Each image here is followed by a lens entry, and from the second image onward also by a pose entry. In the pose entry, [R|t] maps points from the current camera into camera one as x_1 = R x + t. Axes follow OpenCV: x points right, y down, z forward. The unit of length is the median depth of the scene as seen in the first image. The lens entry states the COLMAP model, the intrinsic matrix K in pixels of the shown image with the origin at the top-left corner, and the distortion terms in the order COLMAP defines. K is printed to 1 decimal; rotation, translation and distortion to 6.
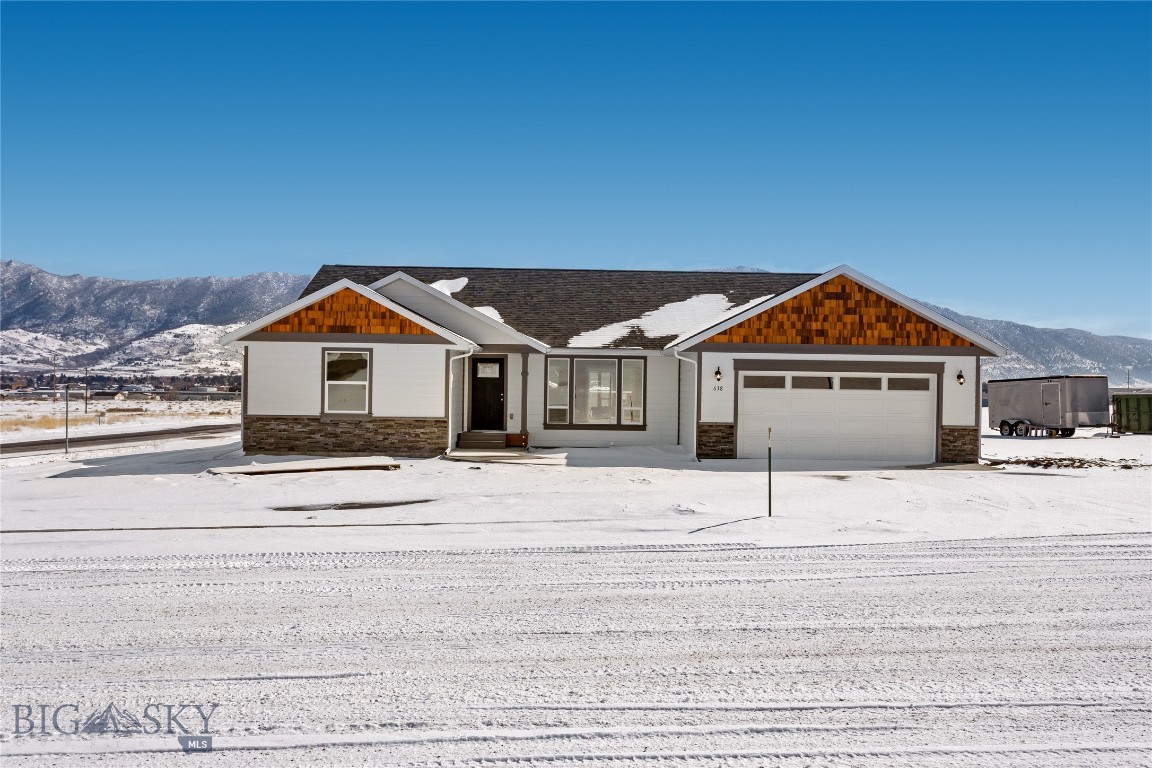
lens RADIAL K [[949.6, 0, 575.0], [0, 949.6, 382.0], [0, 0, 1]] dist [-0.004006, -0.003270]
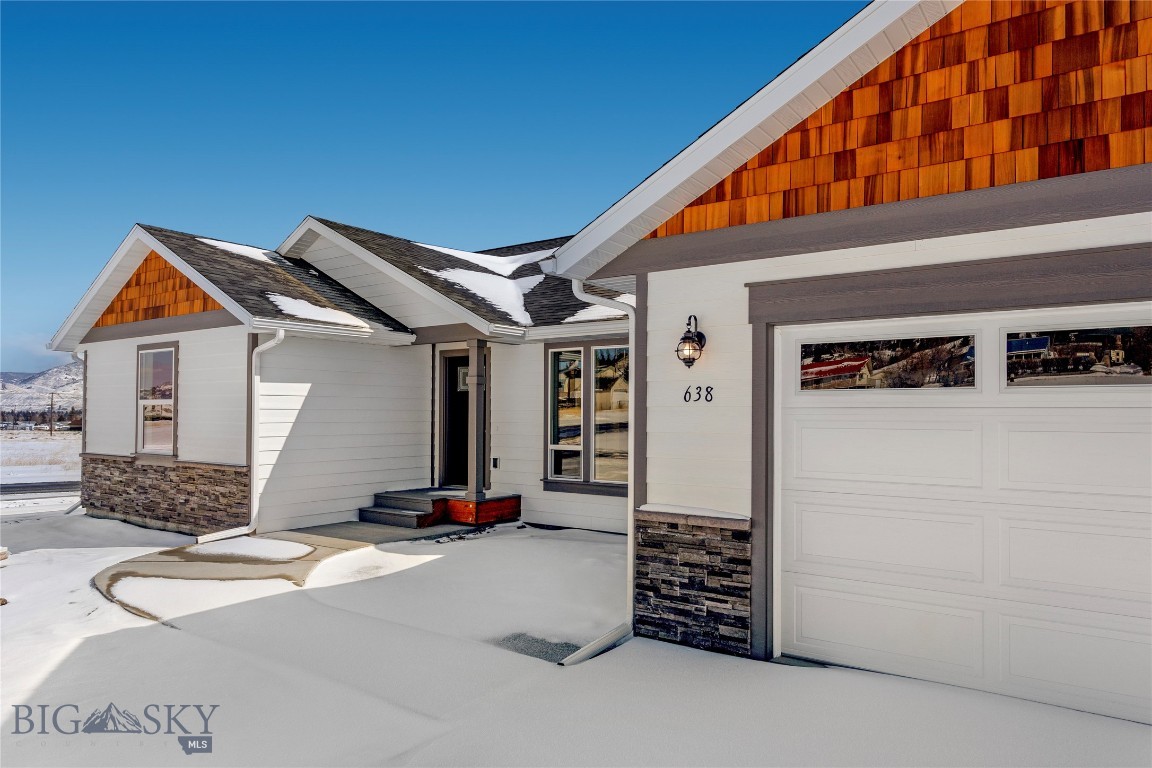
lens RADIAL K [[750.0, 0, 573.8], [0, 750.0, 392.6], [0, 0, 1]] dist [-0.005896, 0.003445]
pose [[0.803002, -0.027942, -0.595321, 0.251060], [0.009406, 0.999370, -0.034221, 0.013469], [0.595902, 0.021880, 0.802759, 0.793071]]
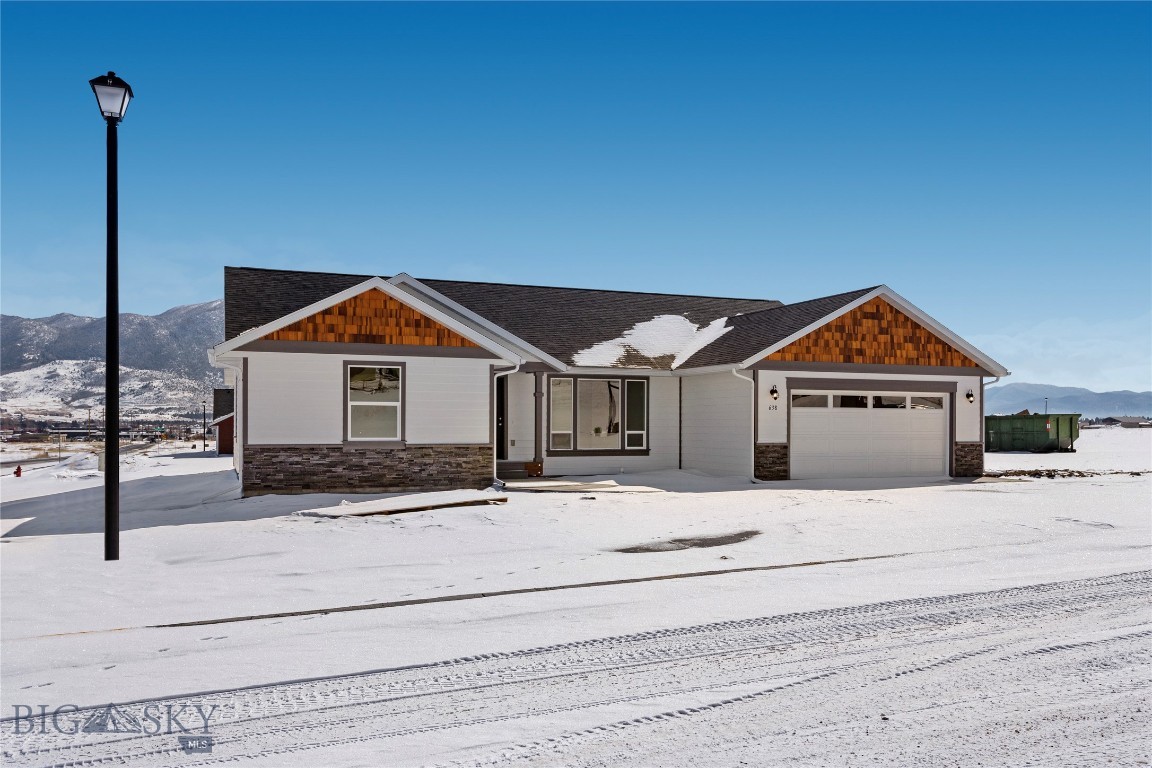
lens RADIAL K [[939.6, 0, 580.6], [0, 939.6, 421.3], [0, 0, 1]] dist [-0.001432, 0.001116]
pose [[0.933011, -0.010413, 0.359696, -0.373567], [0.009286, 0.999945, 0.004862, 0.013995], [-0.359727, -0.001196, 0.933057, 0.175960]]
